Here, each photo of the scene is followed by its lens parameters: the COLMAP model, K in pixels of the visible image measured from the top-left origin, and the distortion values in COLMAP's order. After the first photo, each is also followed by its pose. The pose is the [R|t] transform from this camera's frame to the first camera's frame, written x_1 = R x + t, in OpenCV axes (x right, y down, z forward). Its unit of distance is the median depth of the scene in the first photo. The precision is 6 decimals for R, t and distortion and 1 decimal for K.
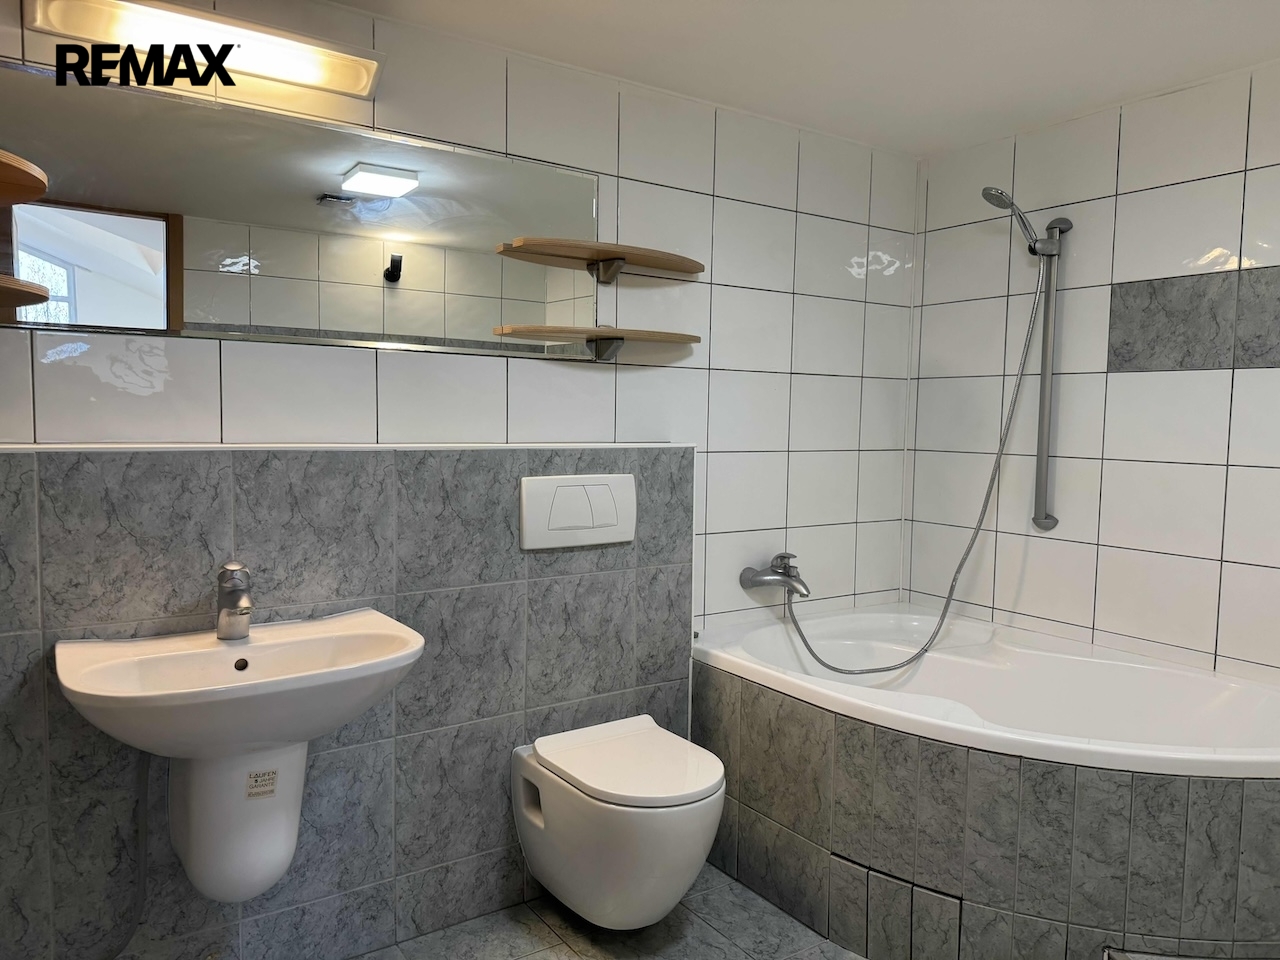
lens RADIAL K [[884.6, 0, 641.8], [0, 884.6, 484.5], [0, 0, 1]] dist [0.111279, -0.195572]
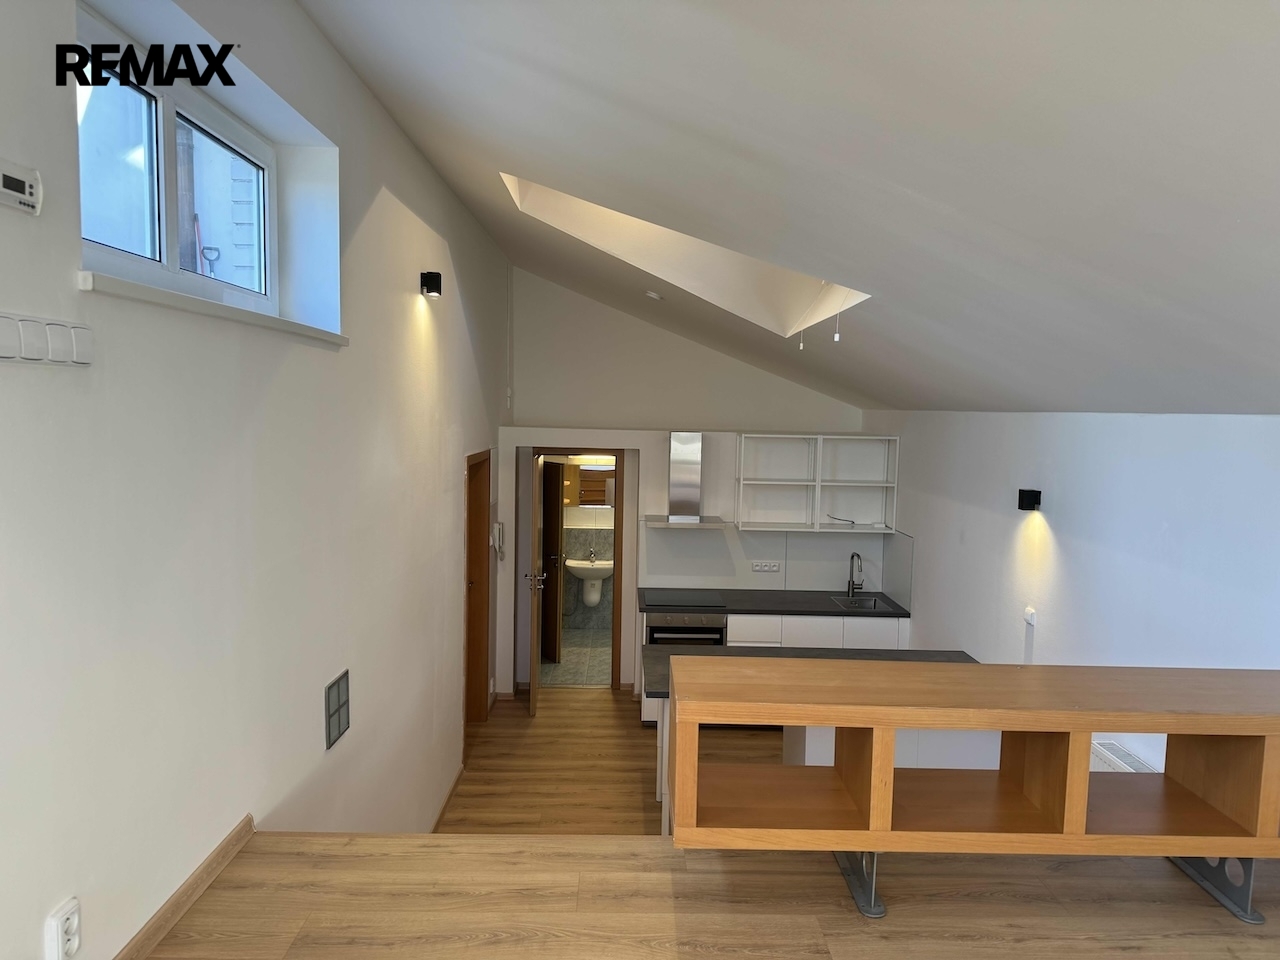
lens RADIAL K [[884.6, 0, 641.8], [0, 884.6, 484.5], [0, 0, 1]] dist [0.111279, -0.195572]
pose [[0.836155, 0.045691, -0.546586, 2.938147], [-0.042370, 0.998927, 0.018686, -0.450965], [0.546854, 0.007535, 0.837194, -3.644734]]
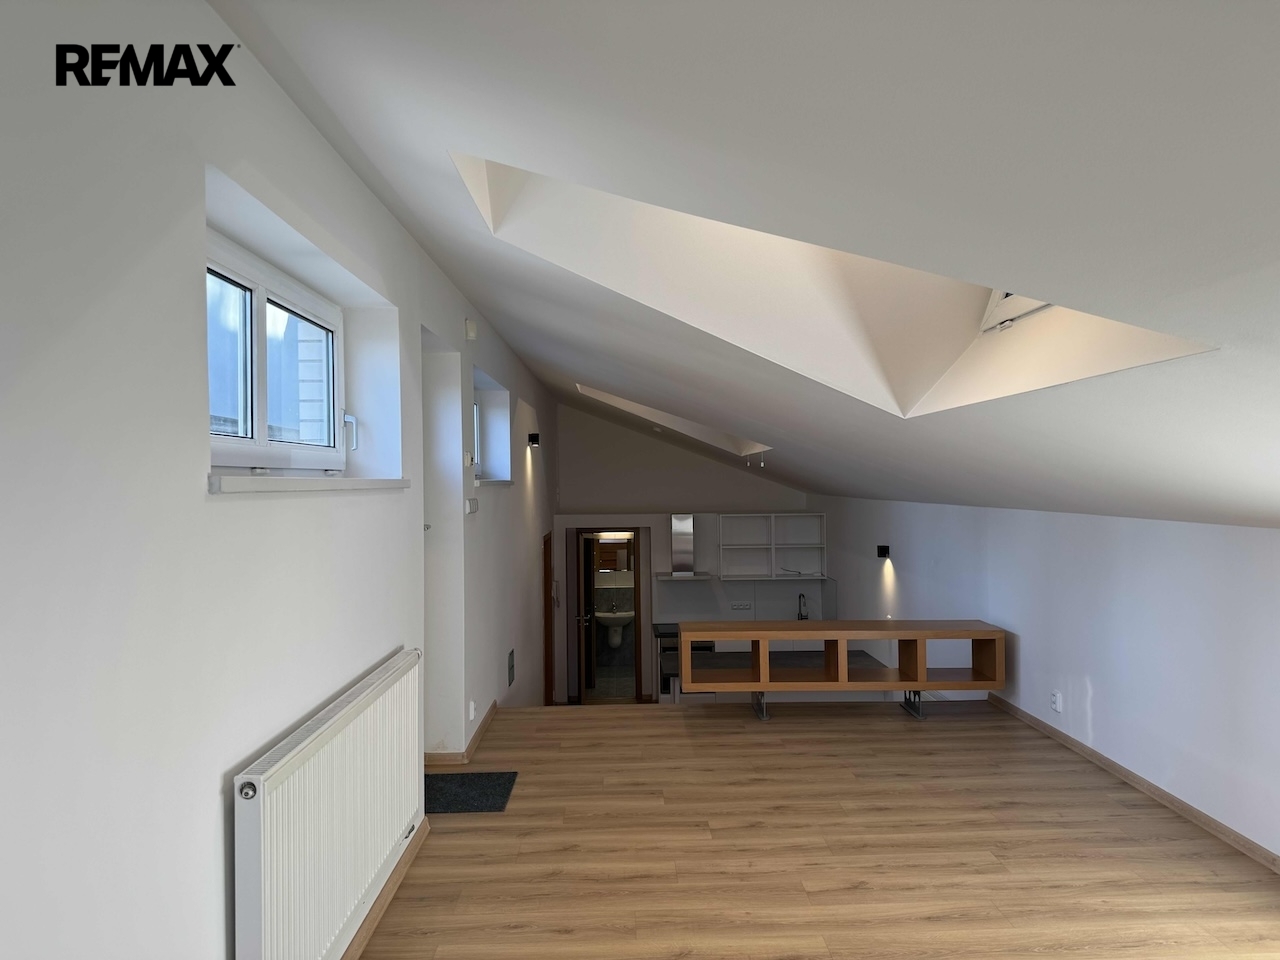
lens RADIAL K [[884.6, 0, 641.8], [0, 884.6, 484.5], [0, 0, 1]] dist [0.111279, -0.195572]
pose [[0.838005, -0.027405, -0.544974, 3.875815], [-0.007887, 0.998025, -0.062316, -0.451558], [0.545606, 0.056519, 0.836134, -5.231130]]
